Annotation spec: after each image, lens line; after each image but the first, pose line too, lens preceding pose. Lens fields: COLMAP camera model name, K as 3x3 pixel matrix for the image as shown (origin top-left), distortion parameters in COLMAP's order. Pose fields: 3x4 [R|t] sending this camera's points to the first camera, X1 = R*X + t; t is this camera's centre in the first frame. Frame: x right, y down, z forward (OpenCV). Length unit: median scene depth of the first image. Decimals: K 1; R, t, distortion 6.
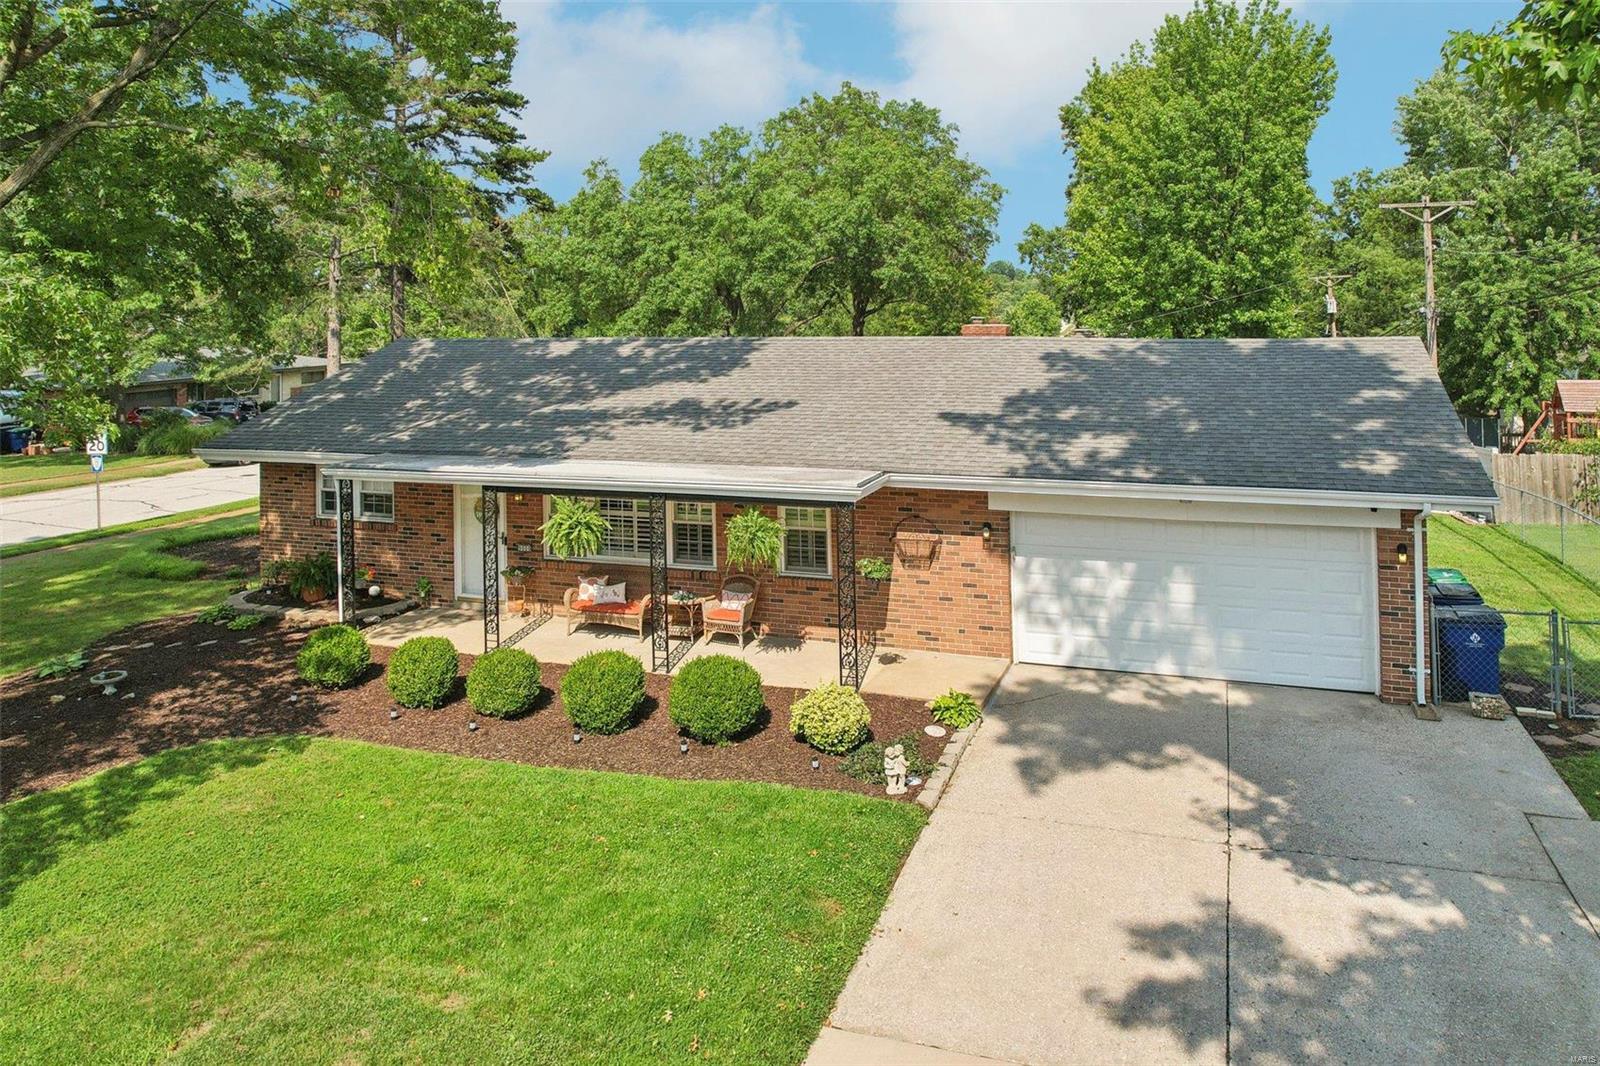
lens RADIAL K [[1071.9, 0, 888.8], [0, 1071.9, 417.1], [0, 0, 1]] dist [-0.065414, 0.038219]
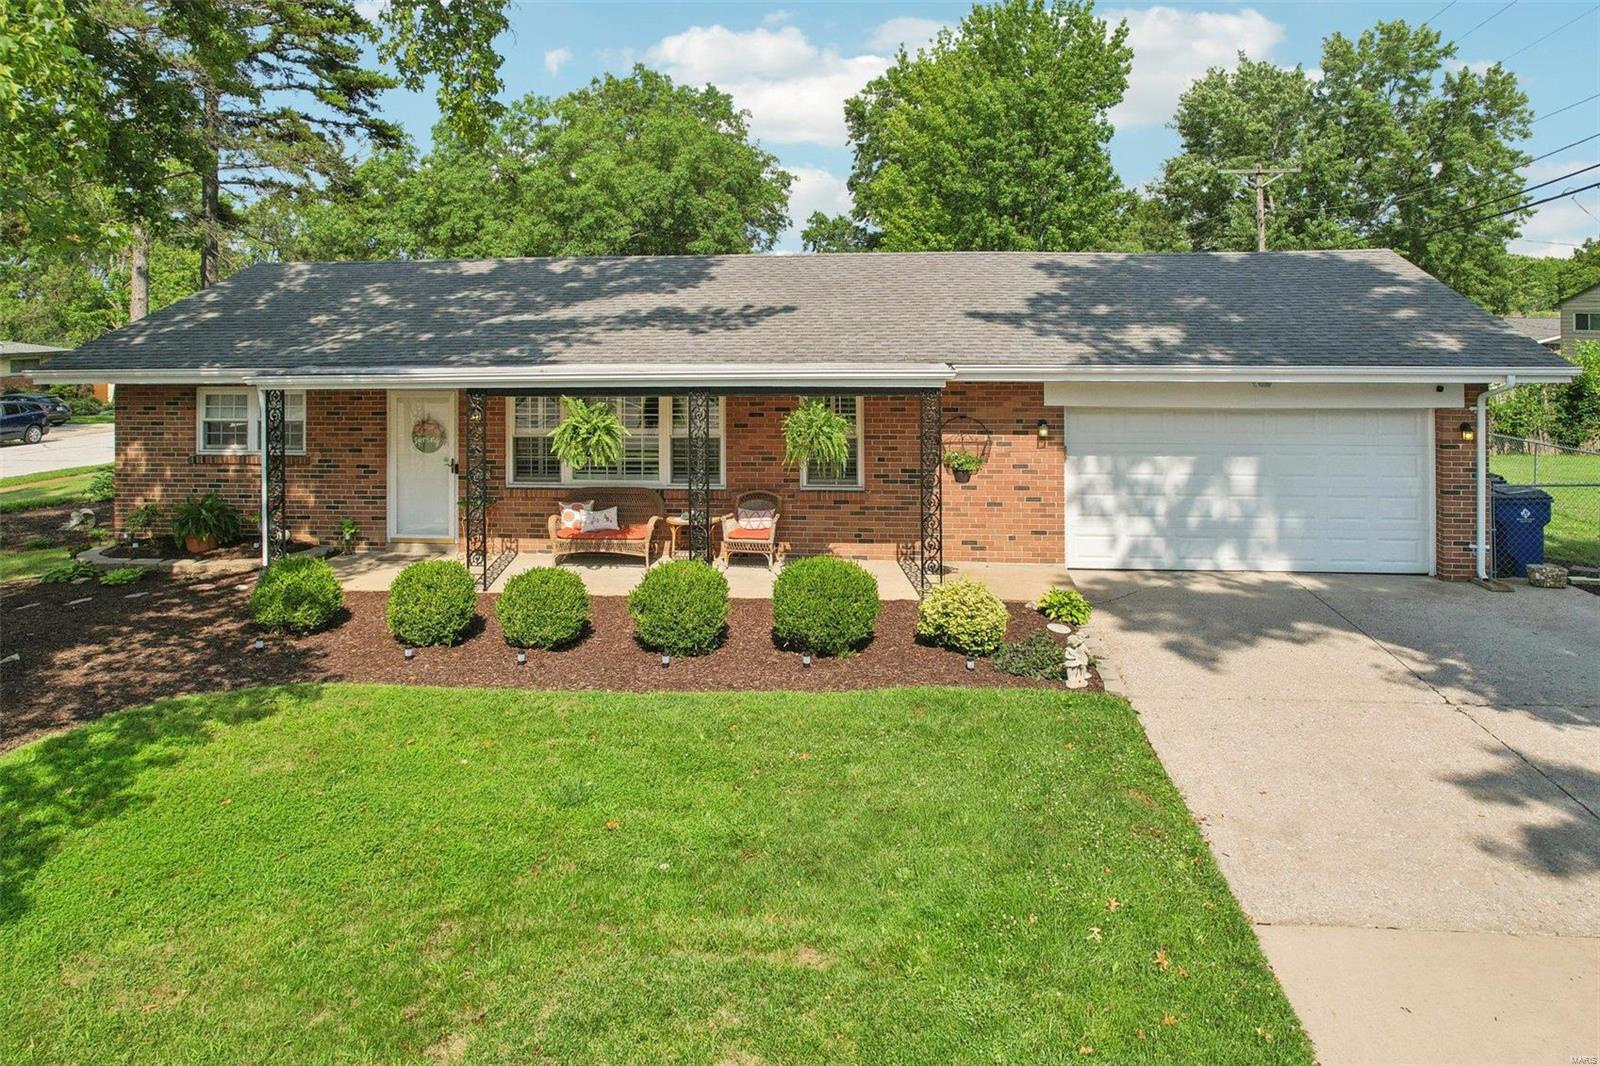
lens RADIAL K [[1014.9, 0, 832.9], [0, 1014.9, 417.0], [0, 0, 1]] dist [-0.067456, 0.045696]
pose [[0.978307, -0.012730, 0.206767, -0.240412], [0.013119, 0.999914, -0.000512, 0.082516], [-0.206742, 0.003213, 0.978390, 0.142861]]
